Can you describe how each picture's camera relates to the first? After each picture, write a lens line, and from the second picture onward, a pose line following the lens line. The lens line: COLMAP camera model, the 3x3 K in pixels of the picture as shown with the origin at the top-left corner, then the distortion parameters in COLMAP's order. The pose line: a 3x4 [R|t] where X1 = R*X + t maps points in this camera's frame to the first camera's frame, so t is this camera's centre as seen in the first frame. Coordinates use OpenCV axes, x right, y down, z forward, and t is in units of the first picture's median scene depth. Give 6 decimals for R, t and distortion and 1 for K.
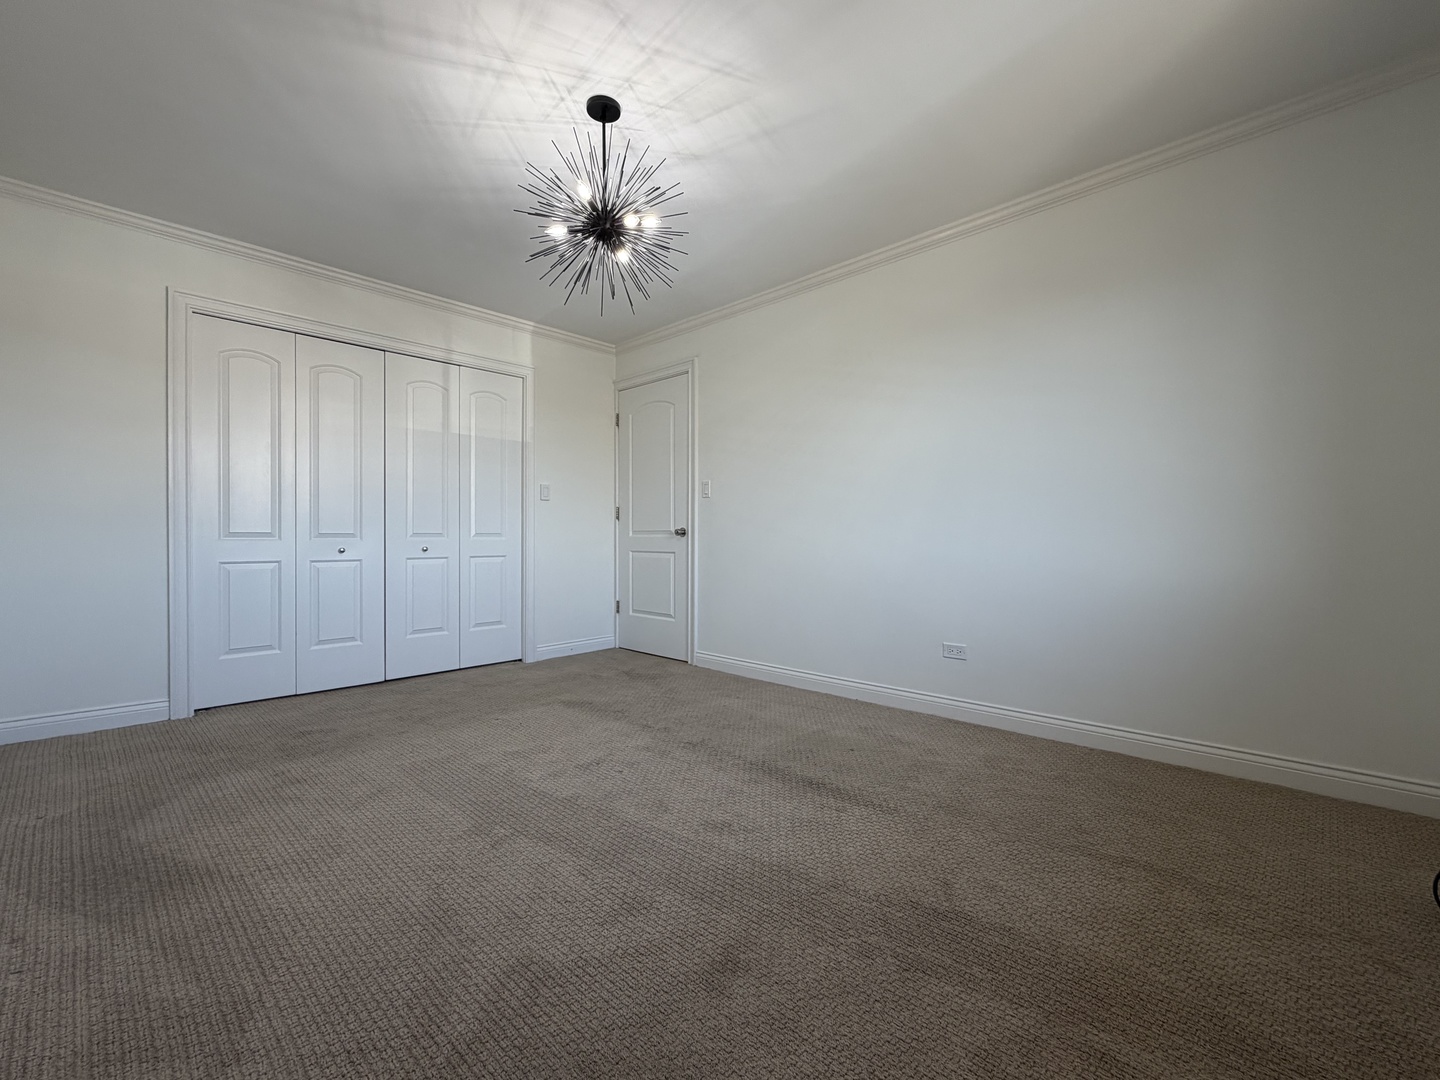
lens RADIAL K [[614.2, 0, 719.6], [0, 614.2, 542.6], [0, 0, 1]] dist [-0.001866, 0.000055]
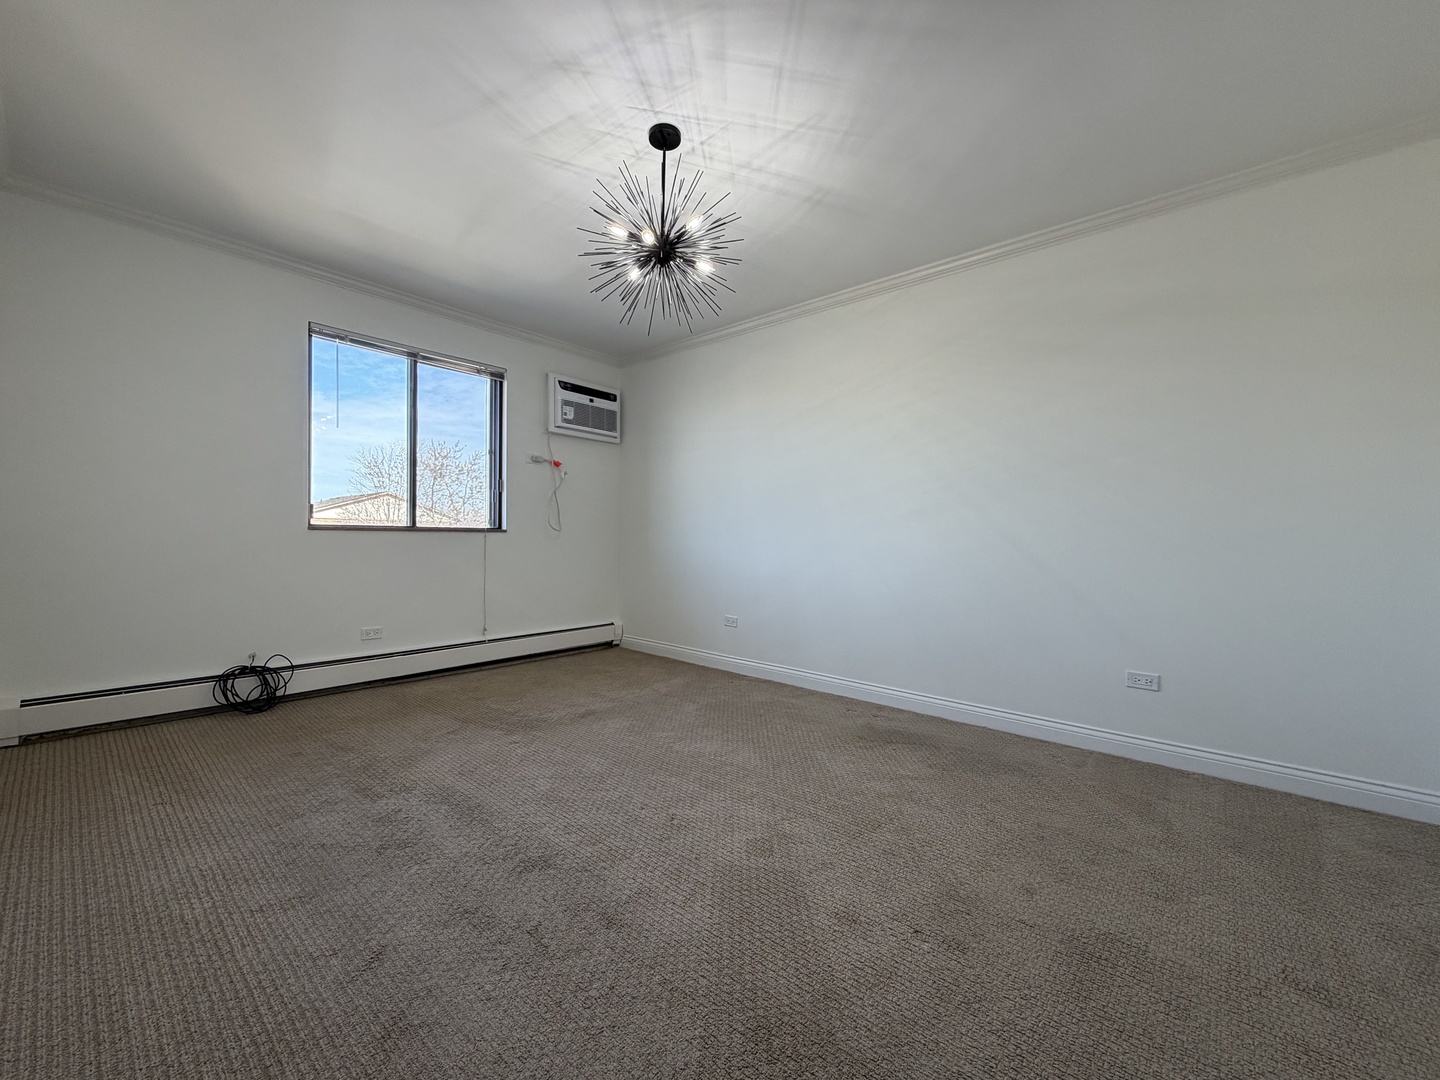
lens RADIAL K [[583.2, 0, 716.9], [0, 583.2, 539.6], [0, 0, 1]] dist [-0.000127, 0.000096]
pose [[-0.999076, -0.015582, -0.040061, -0.231912], [-0.016427, 0.999648, 0.020838, -0.045936], [0.039722, 0.021477, -0.998980, 1.873693]]
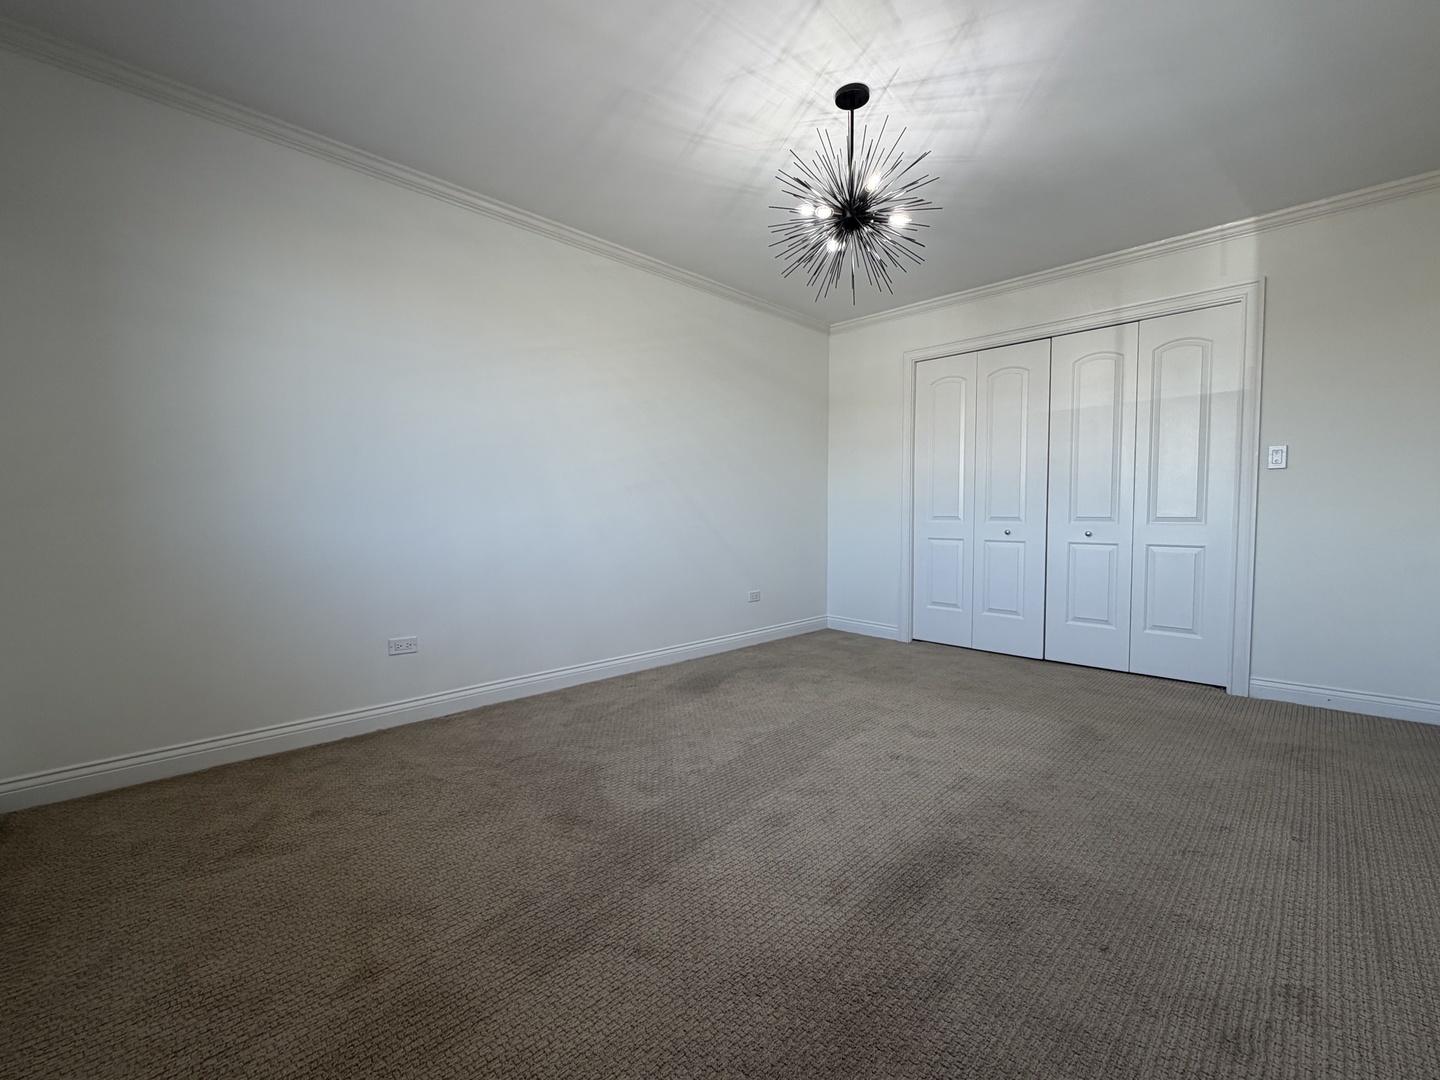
lens RADIAL K [[621.6, 0, 726.3], [0, 621.6, 536.2], [0, 0, 1]] dist [0.011137, -0.000095]
pose [[-0.008203, 0.035228, -0.999346, 0.803963], [-0.012787, 0.999294, 0.035331, -0.020716], [0.999885, 0.013069, -0.007746, 0.759233]]
